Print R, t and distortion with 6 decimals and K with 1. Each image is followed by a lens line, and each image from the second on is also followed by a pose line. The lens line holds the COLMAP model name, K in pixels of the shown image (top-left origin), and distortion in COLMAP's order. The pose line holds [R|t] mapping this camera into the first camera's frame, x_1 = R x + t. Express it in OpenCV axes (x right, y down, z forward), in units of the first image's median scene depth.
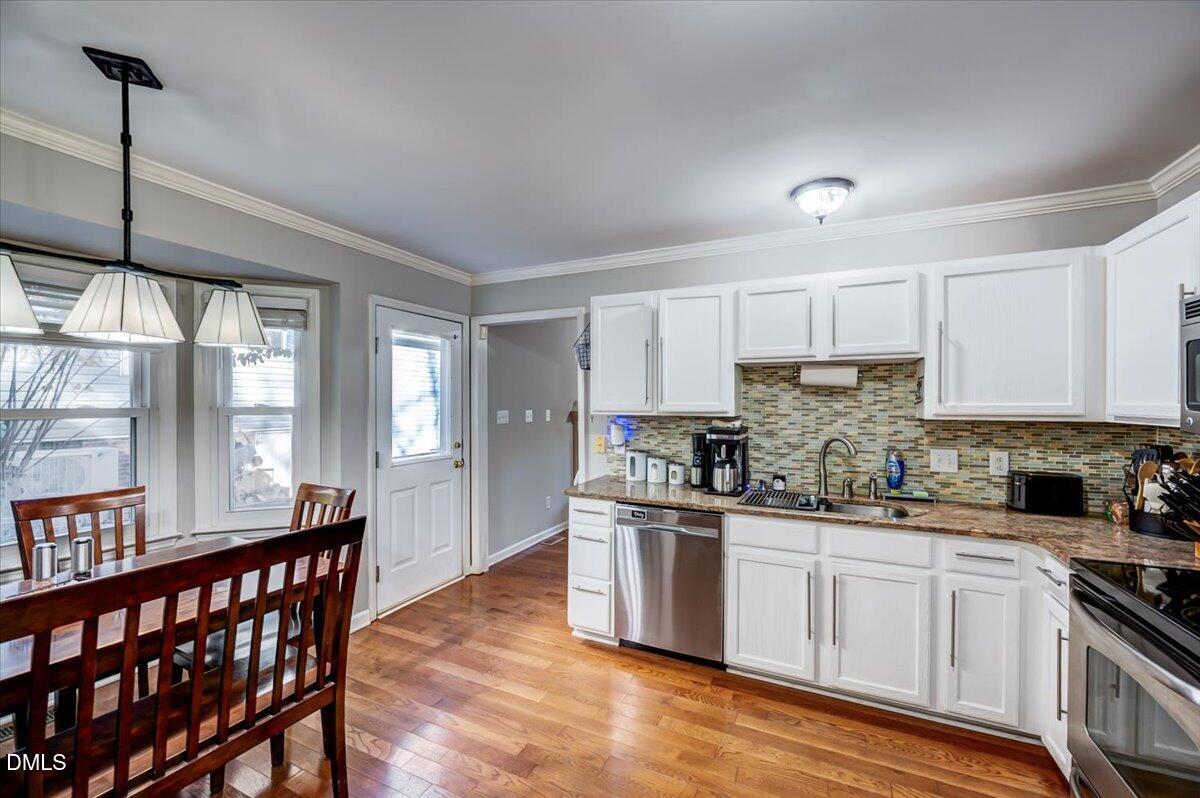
lens RADIAL K [[476.6, 0, 600.9], [0, 476.6, 403.9], [0, 0, 1]] dist [-0.016766, -0.000223]
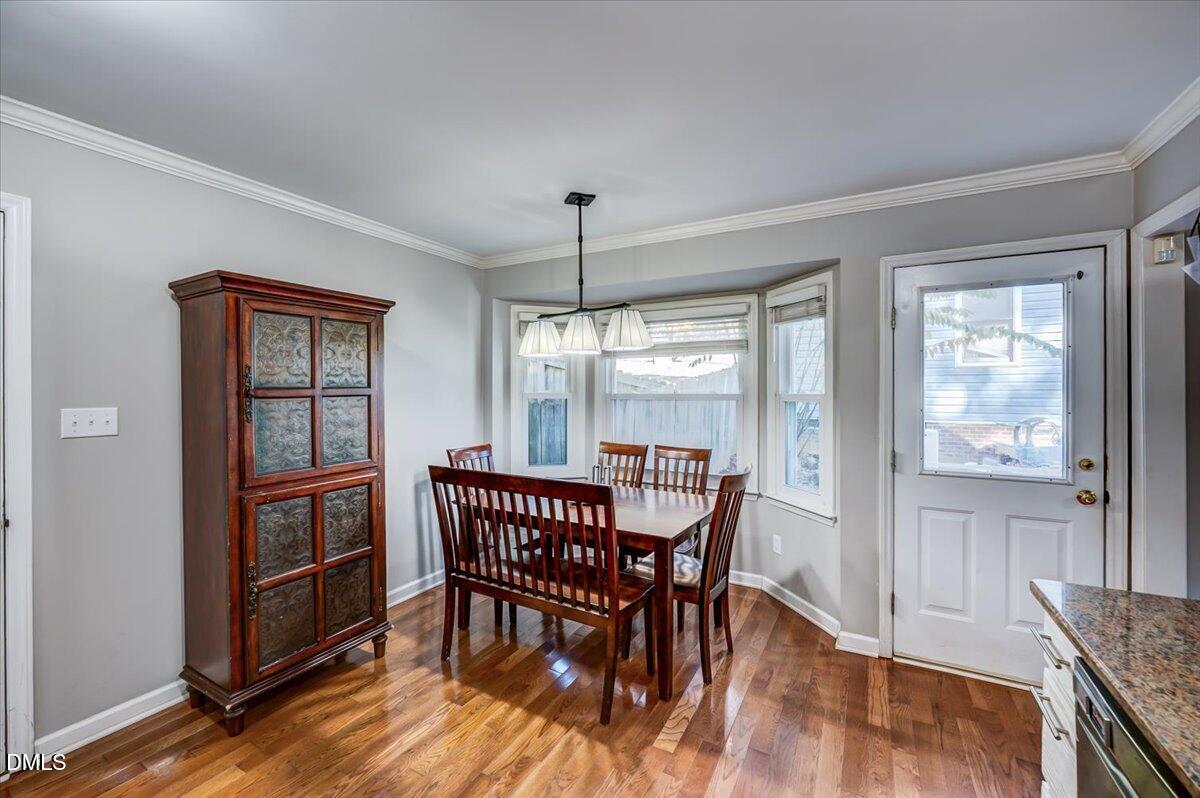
lens RADIAL K [[476.6, 0, 603.8], [0, 476.6, 390.9], [0, 0, 1]] dist [-0.016766, -0.000223]
pose [[-0.068344, -0.003947, -0.997654, 0.376343], [-0.006804, 0.999971, -0.003490, 0.005996], [0.997639, 0.006550, -0.068369, 0.593681]]
